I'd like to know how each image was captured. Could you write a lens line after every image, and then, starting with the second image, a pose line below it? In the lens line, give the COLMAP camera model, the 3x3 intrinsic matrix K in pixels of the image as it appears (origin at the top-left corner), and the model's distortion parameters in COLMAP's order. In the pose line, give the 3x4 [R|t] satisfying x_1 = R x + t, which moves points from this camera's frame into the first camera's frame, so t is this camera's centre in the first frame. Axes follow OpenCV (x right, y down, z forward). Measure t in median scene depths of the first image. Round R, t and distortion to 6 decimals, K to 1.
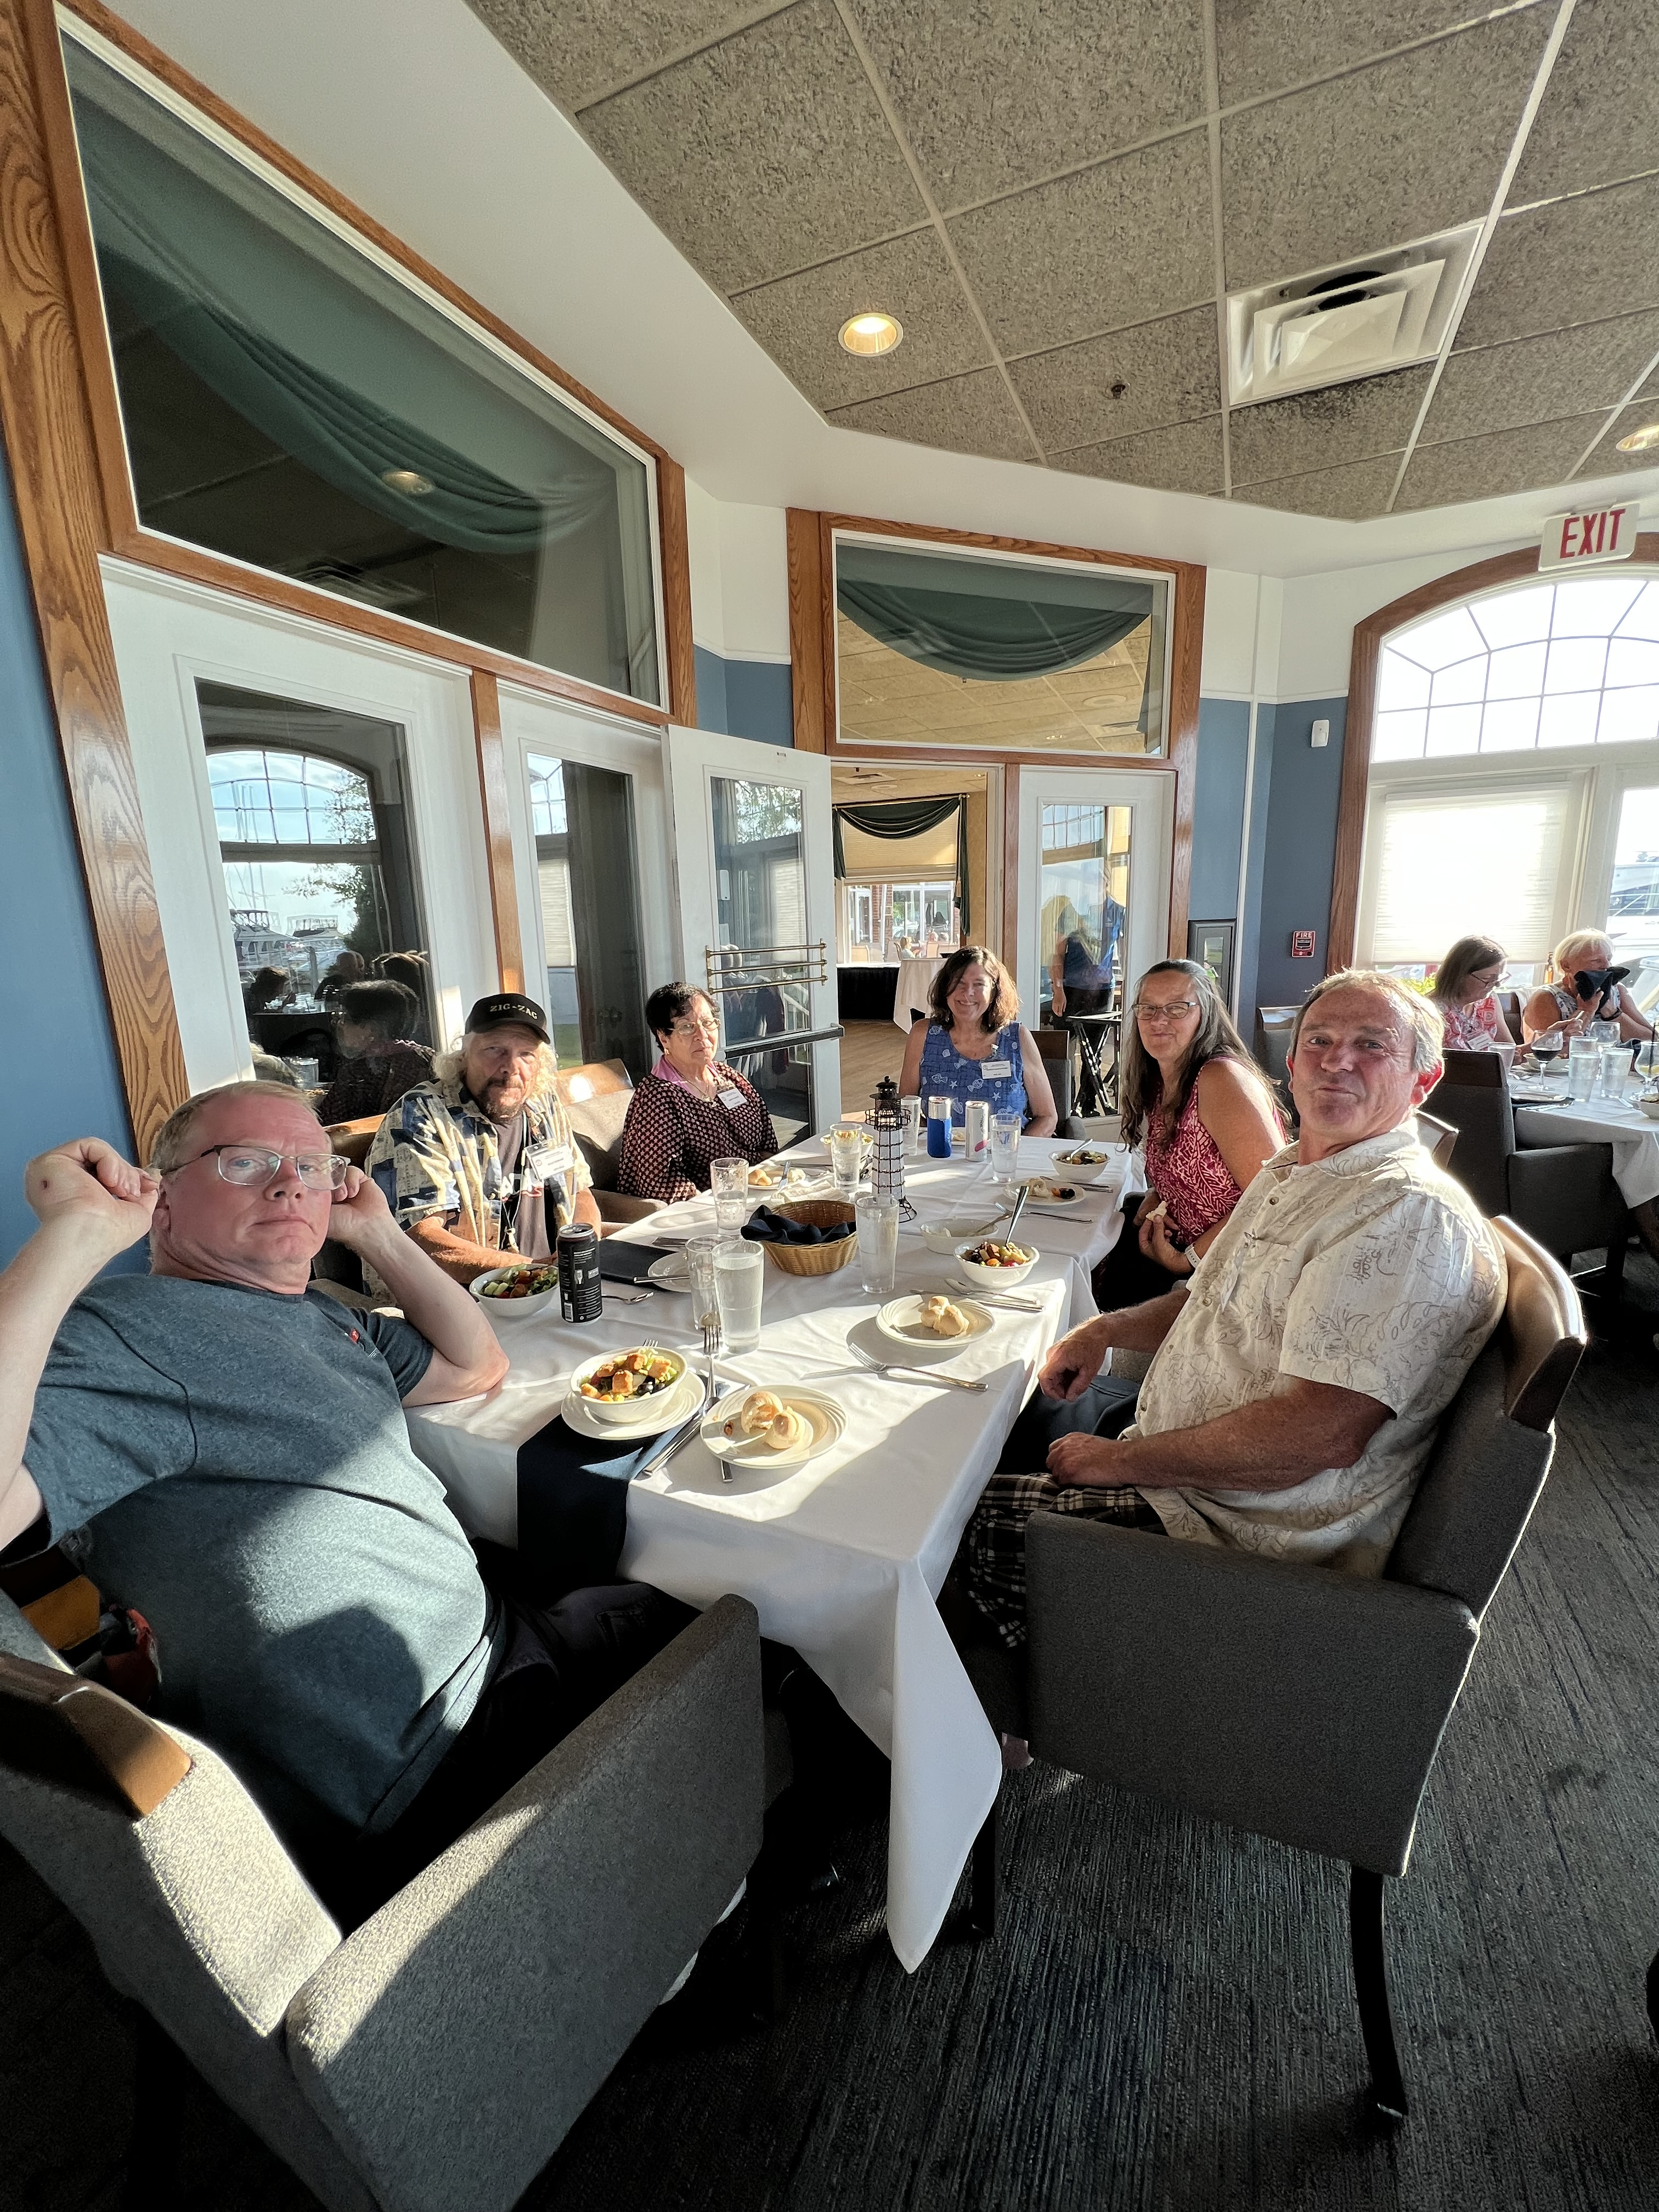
lens RADIAL K [[908.8, 0, 829.5], [0, 908.8, 1106.0], [0, 0, 1]] dist [0.000369, 0.000534]
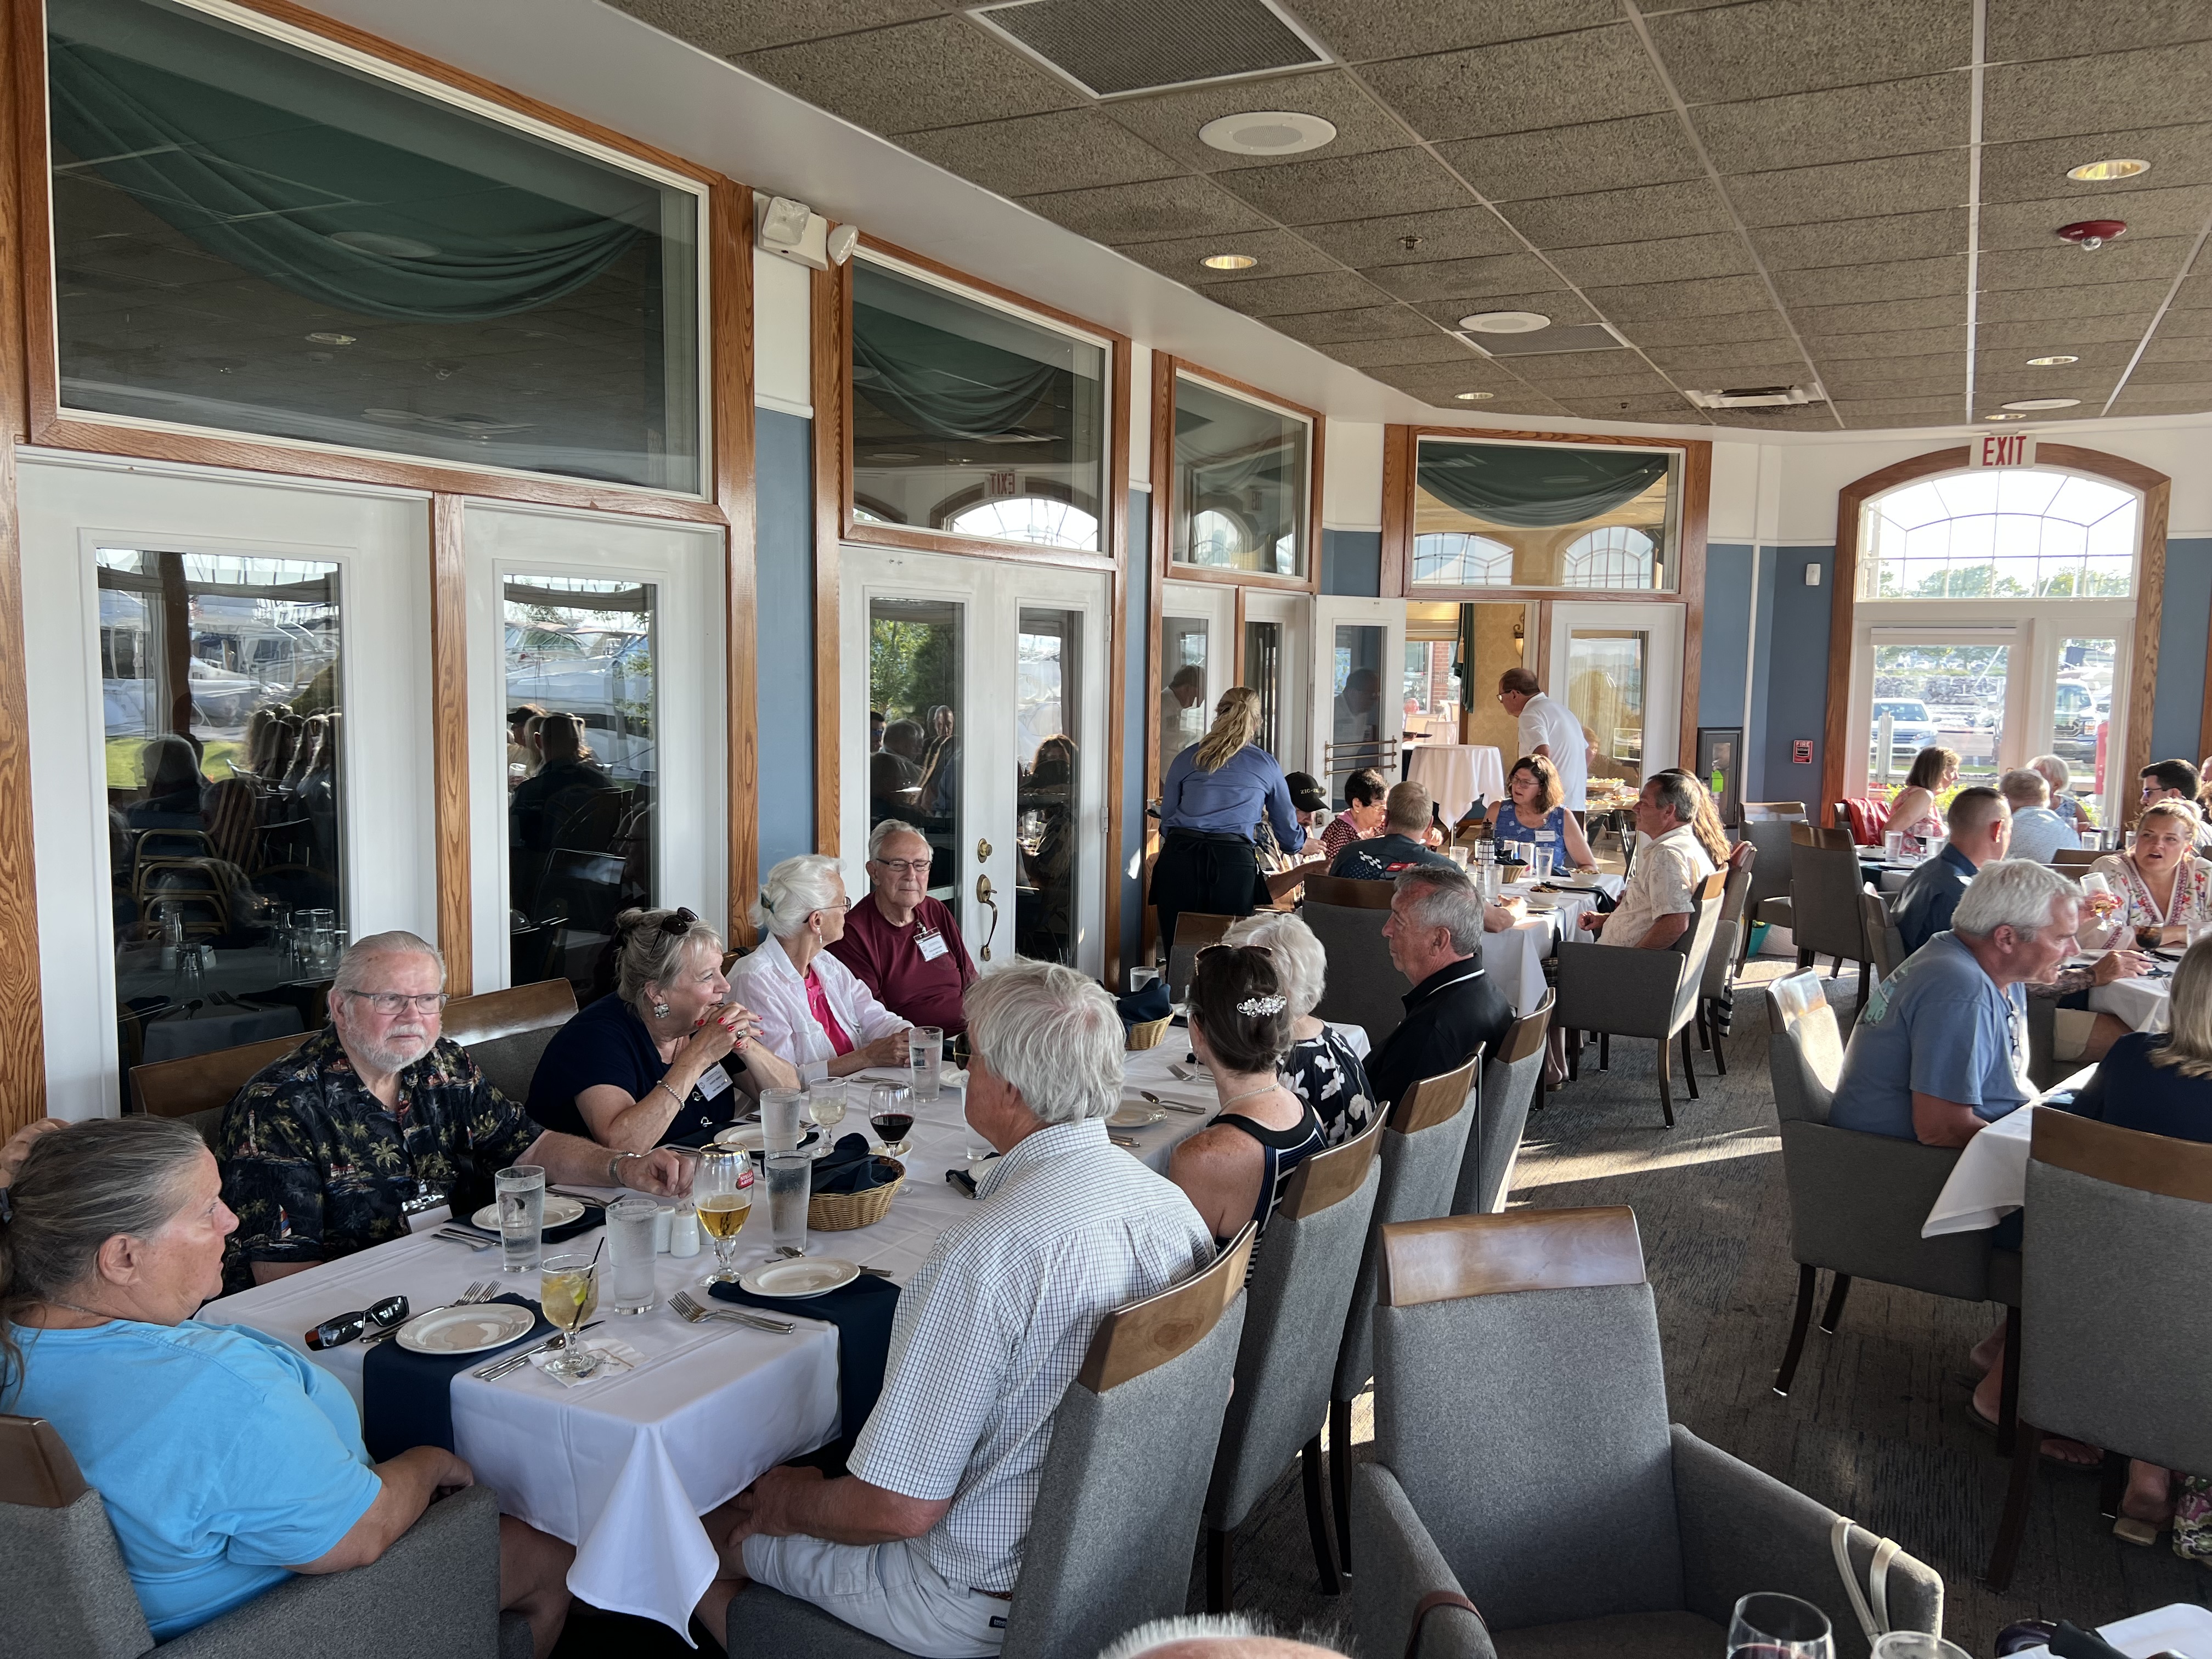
lens RADIAL K [[1665.0, 0, 1115.2], [0, 1665.0, 828.7], [0, 0, 1]] dist [0.048984, -0.054619]
pose [[0.999102, 0.034198, -0.025022, -0.308356], [-0.036198, 0.995774, -0.084409, 0.137632], [0.022030, 0.085238, 0.996117, -1.204679]]
